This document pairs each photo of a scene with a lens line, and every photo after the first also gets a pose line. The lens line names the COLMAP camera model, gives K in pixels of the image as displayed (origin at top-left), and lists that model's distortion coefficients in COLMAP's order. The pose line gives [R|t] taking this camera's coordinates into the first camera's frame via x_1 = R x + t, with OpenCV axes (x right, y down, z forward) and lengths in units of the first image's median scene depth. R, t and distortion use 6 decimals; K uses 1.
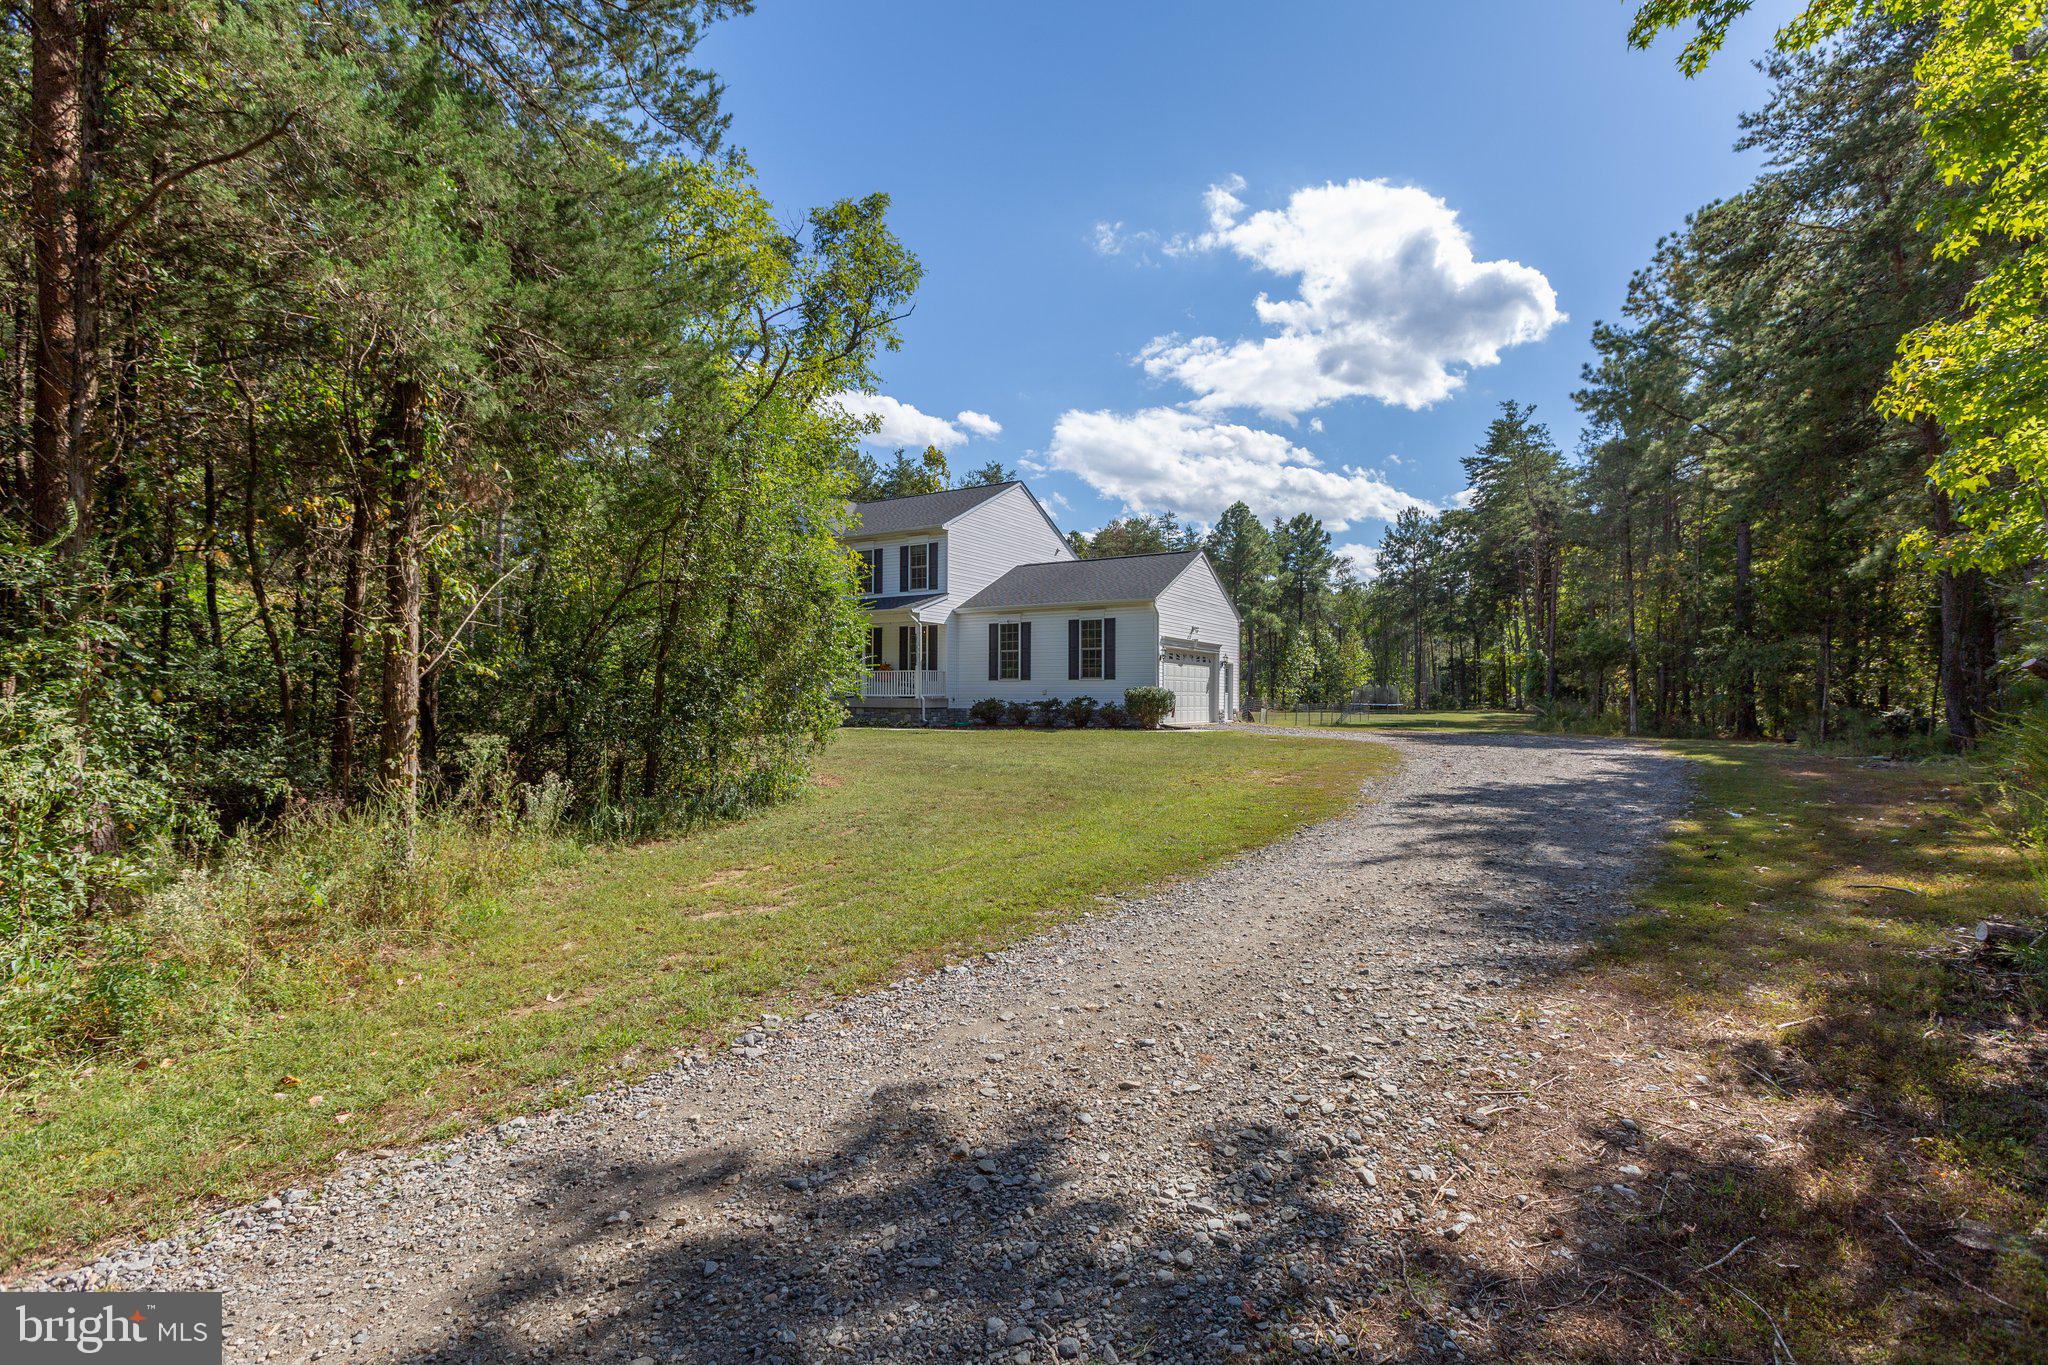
lens RADIAL K [[918.9, 0, 1016.4], [0, 918.9, 697.4], [0, 0, 1]] dist [0.002369, 0.001241]
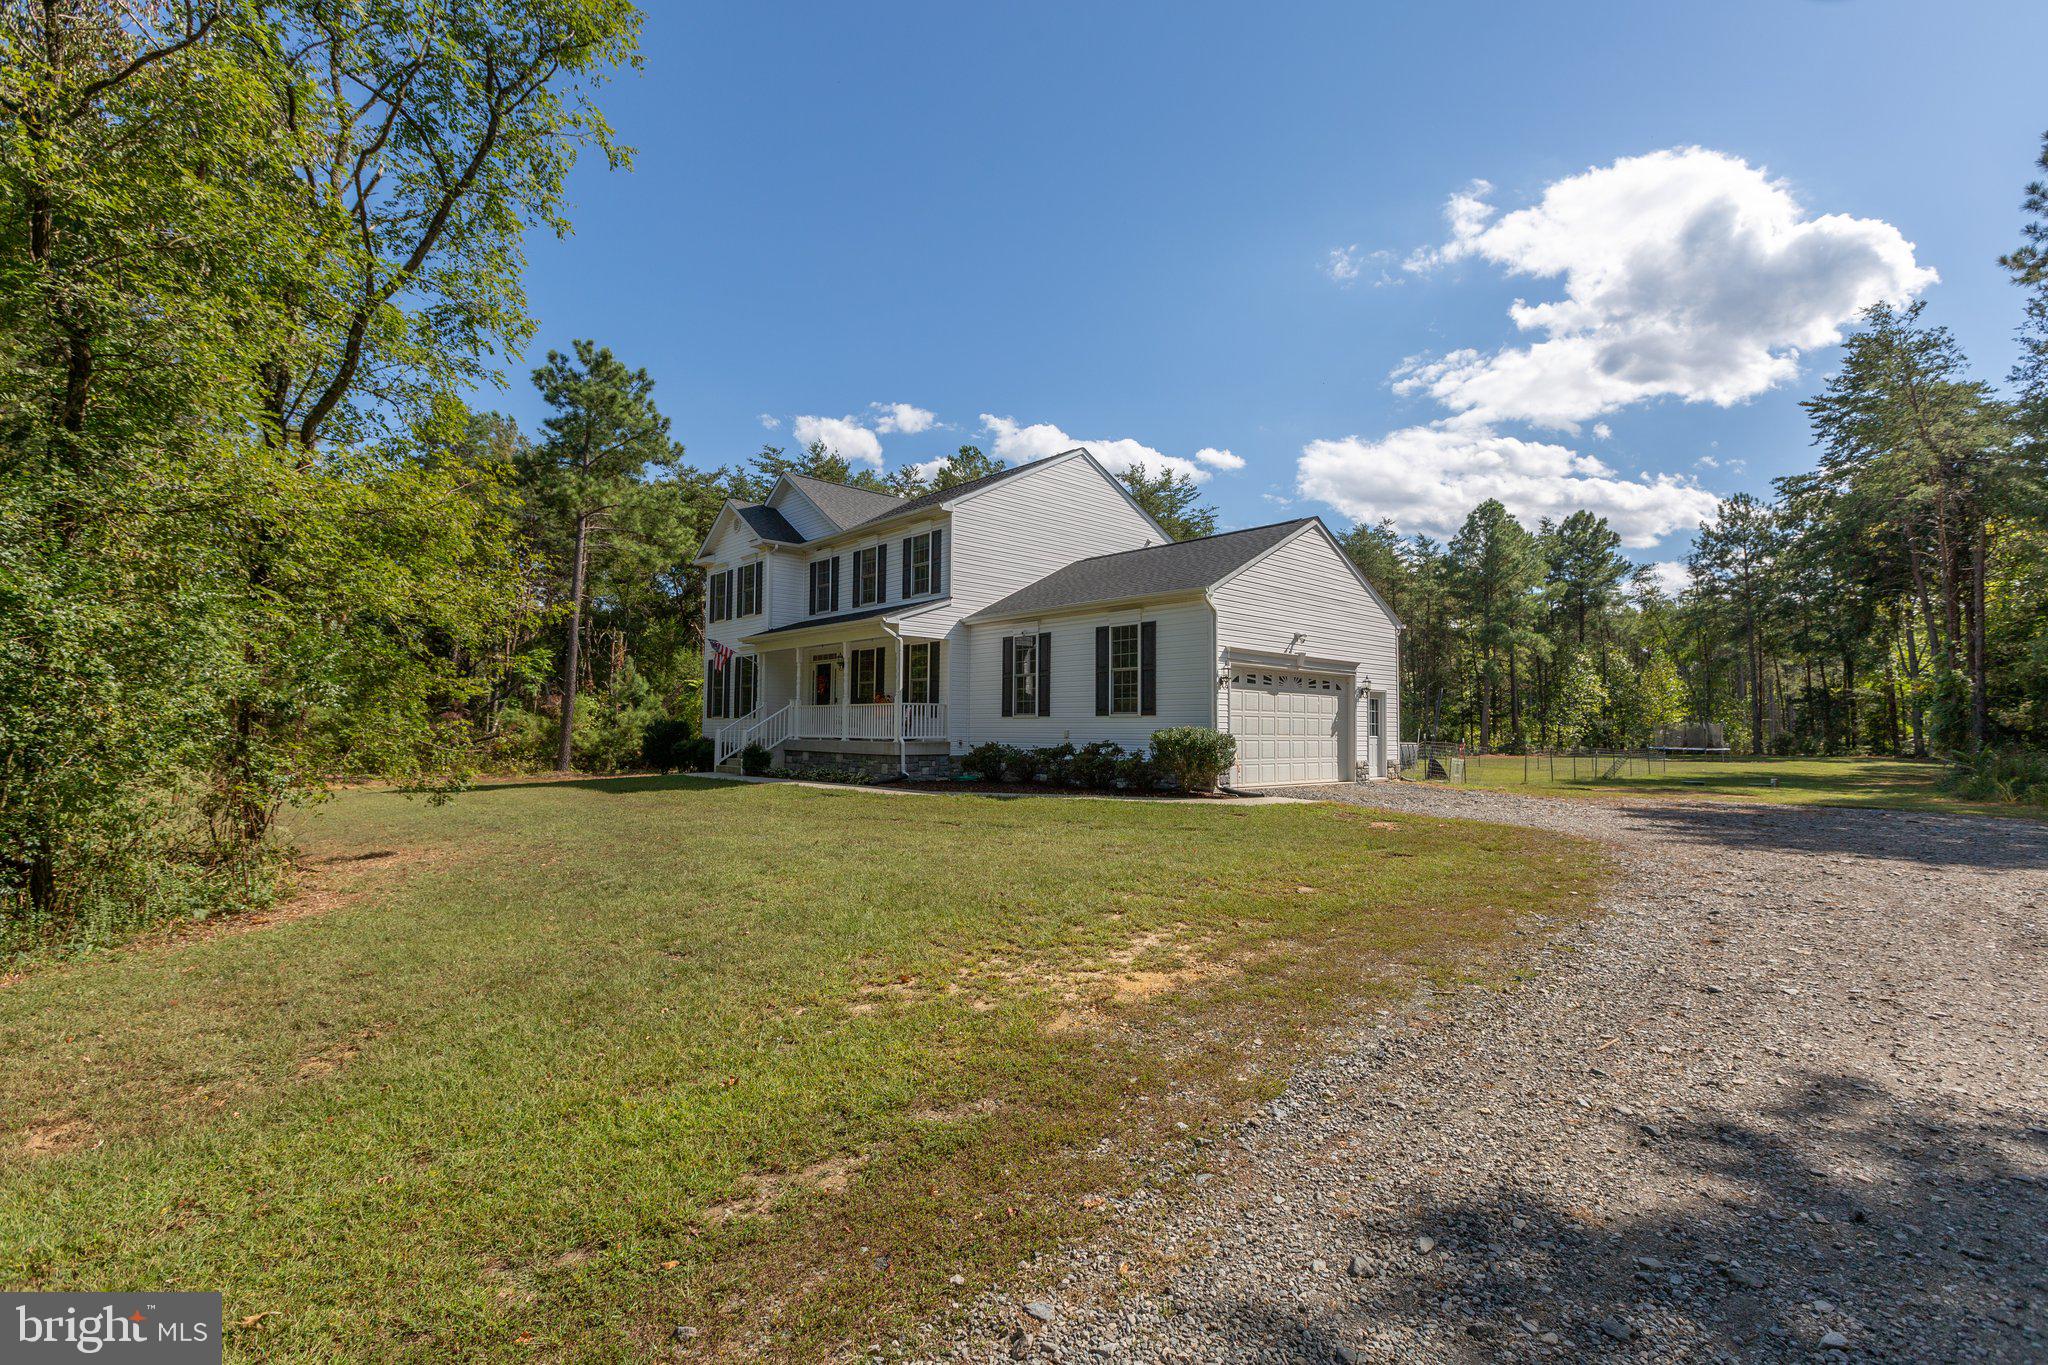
lens RADIAL K [[918.9, 0, 1019.6], [0, 918.9, 676.6], [0, 0, 1]] dist [0.002369, 0.001241]
pose [[0.963226, -0.011858, -0.268431, 0.106591], [-0.004806, 0.998105, -0.061339, -0.003899], [0.268650, 0.060373, 0.961344, 0.196561]]
